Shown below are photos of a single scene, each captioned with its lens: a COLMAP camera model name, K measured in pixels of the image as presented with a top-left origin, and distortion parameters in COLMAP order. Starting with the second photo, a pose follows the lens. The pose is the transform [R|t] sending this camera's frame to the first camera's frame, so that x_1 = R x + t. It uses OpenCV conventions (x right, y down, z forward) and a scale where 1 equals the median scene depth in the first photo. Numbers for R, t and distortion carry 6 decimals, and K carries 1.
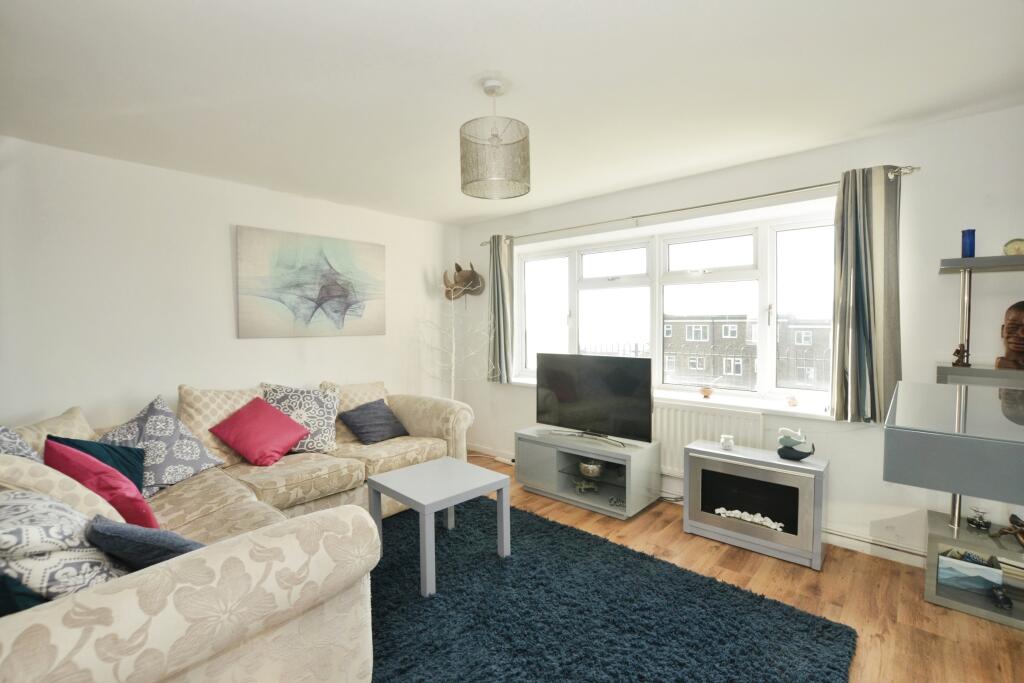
lens RADIAL K [[461.1, 0, 513.8], [0, 461.1, 356.0], [0, 0, 1]] dist [-0.032604, 0.005750]
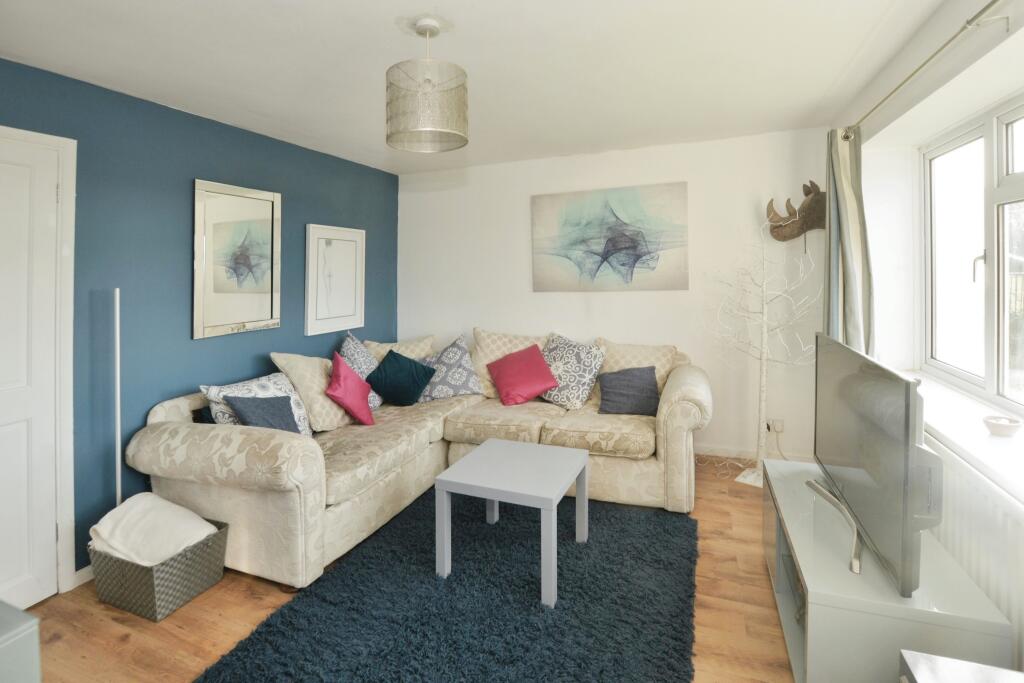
lens RADIAL K [[480.0, 0, 489.8], [0, 480.0, 274.1], [0, 0, 1]] dist [-0.018202, 0.000622]
pose [[0.339106, -0.002027, -0.940746, 0.596998], [-0.035850, 0.999243, -0.015075, -0.071518], [0.940065, 0.038838, 0.338776, 0.555553]]
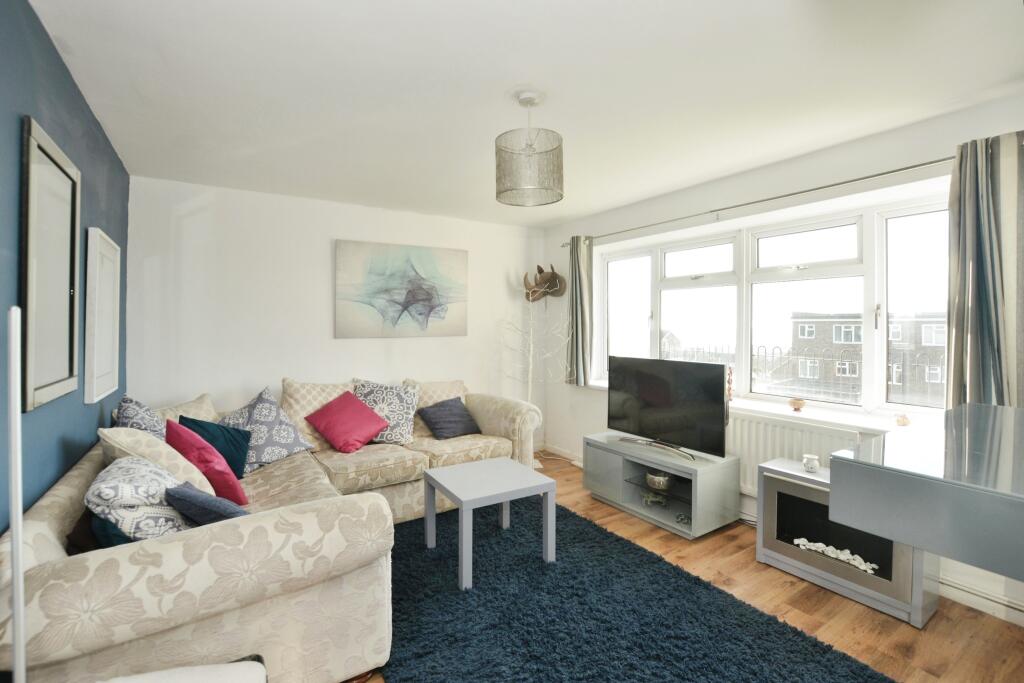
lens RADIAL K [[468.3, 0, 507.4], [0, 468.3, 340.9], [0, 0, 1]] dist [-0.026904, 0.001719]
pose [[0.964674, 0.010006, -0.263255, 0.134812], [-0.018084, 0.999436, -0.028281, -0.008511], [0.262824, 0.032043, 0.964312, -0.007650]]
